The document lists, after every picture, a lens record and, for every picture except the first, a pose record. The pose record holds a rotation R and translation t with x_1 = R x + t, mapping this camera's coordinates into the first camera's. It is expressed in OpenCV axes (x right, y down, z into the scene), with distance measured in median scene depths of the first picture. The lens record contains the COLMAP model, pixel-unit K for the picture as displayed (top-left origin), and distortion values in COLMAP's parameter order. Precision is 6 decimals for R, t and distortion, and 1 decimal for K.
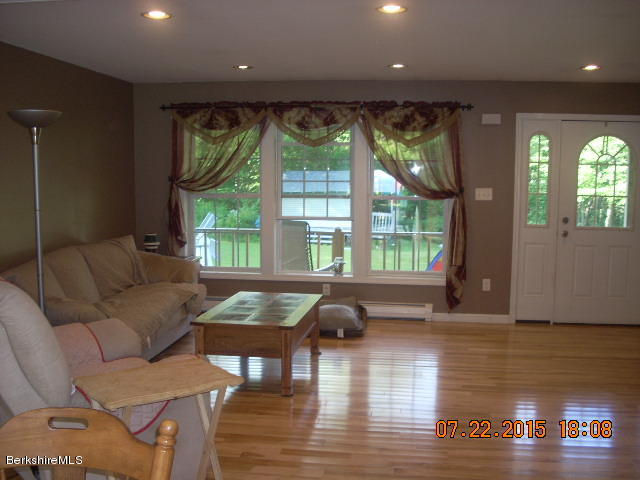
lens RADIAL K [[703.8, 0, 321.3], [0, 703.8, 242.1], [0, 0, 1]] dist [-0.123504, 0.000000]
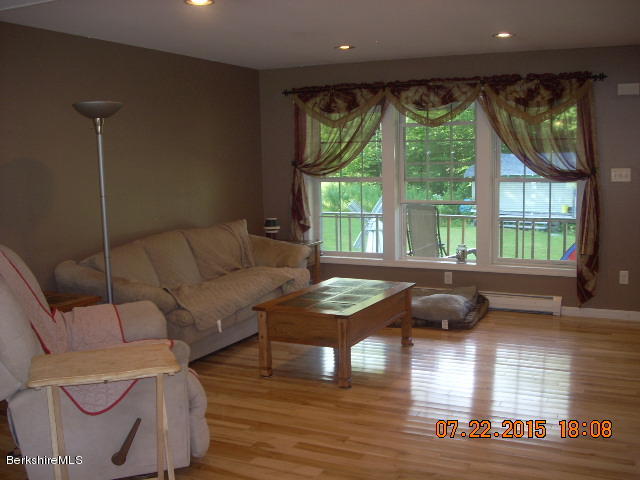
lens RADIAL K [[703.8, 0, 324.6], [0, 703.8, 243.9], [0, 0, 1]] dist [-0.123504, 0.000000]
pose [[0.950031, 0.013454, -0.311864, 0.148954], [-0.005818, 0.999660, 0.025403, -0.001119], [0.312100, -0.022319, 0.949787, 0.054953]]
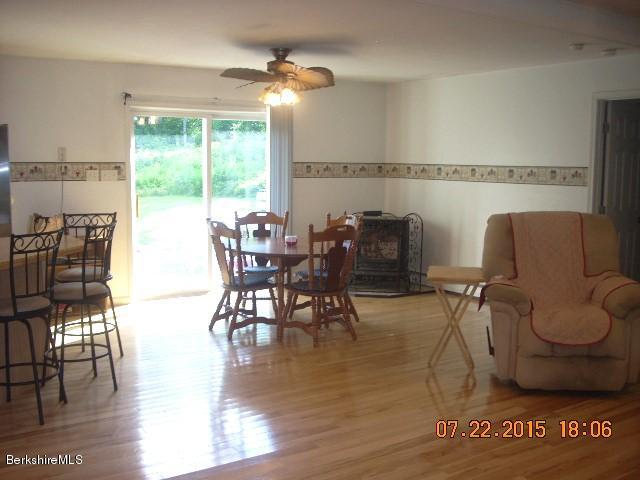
lens RADIAL K [[703.8, 0, 320.2], [0, 703.8, 235.2], [0, 0, 1]] dist [-0.123504, 0.000000]
pose [[-0.735112, 0.051863, -0.675959, 0.462130], [-0.092844, 0.979974, 0.176157, -0.066186], [0.671558, 0.192254, -0.715575, 0.778287]]
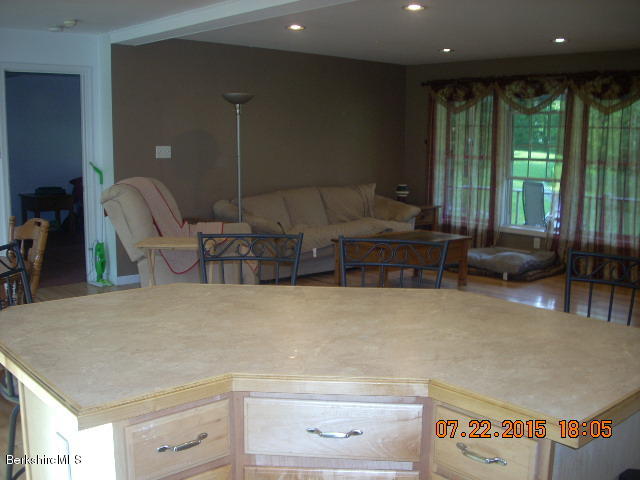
lens RADIAL K [[703.8, 0, 320.2], [0, 703.8, 239.8], [0, 0, 1]] dist [-0.123504, 0.000000]
pose [[0.751538, 0.095642, -0.652720, 0.488488], [-0.072884, 0.995415, 0.061938, 0.019394], [0.655651, 0.001023, 0.755063, -0.060042]]
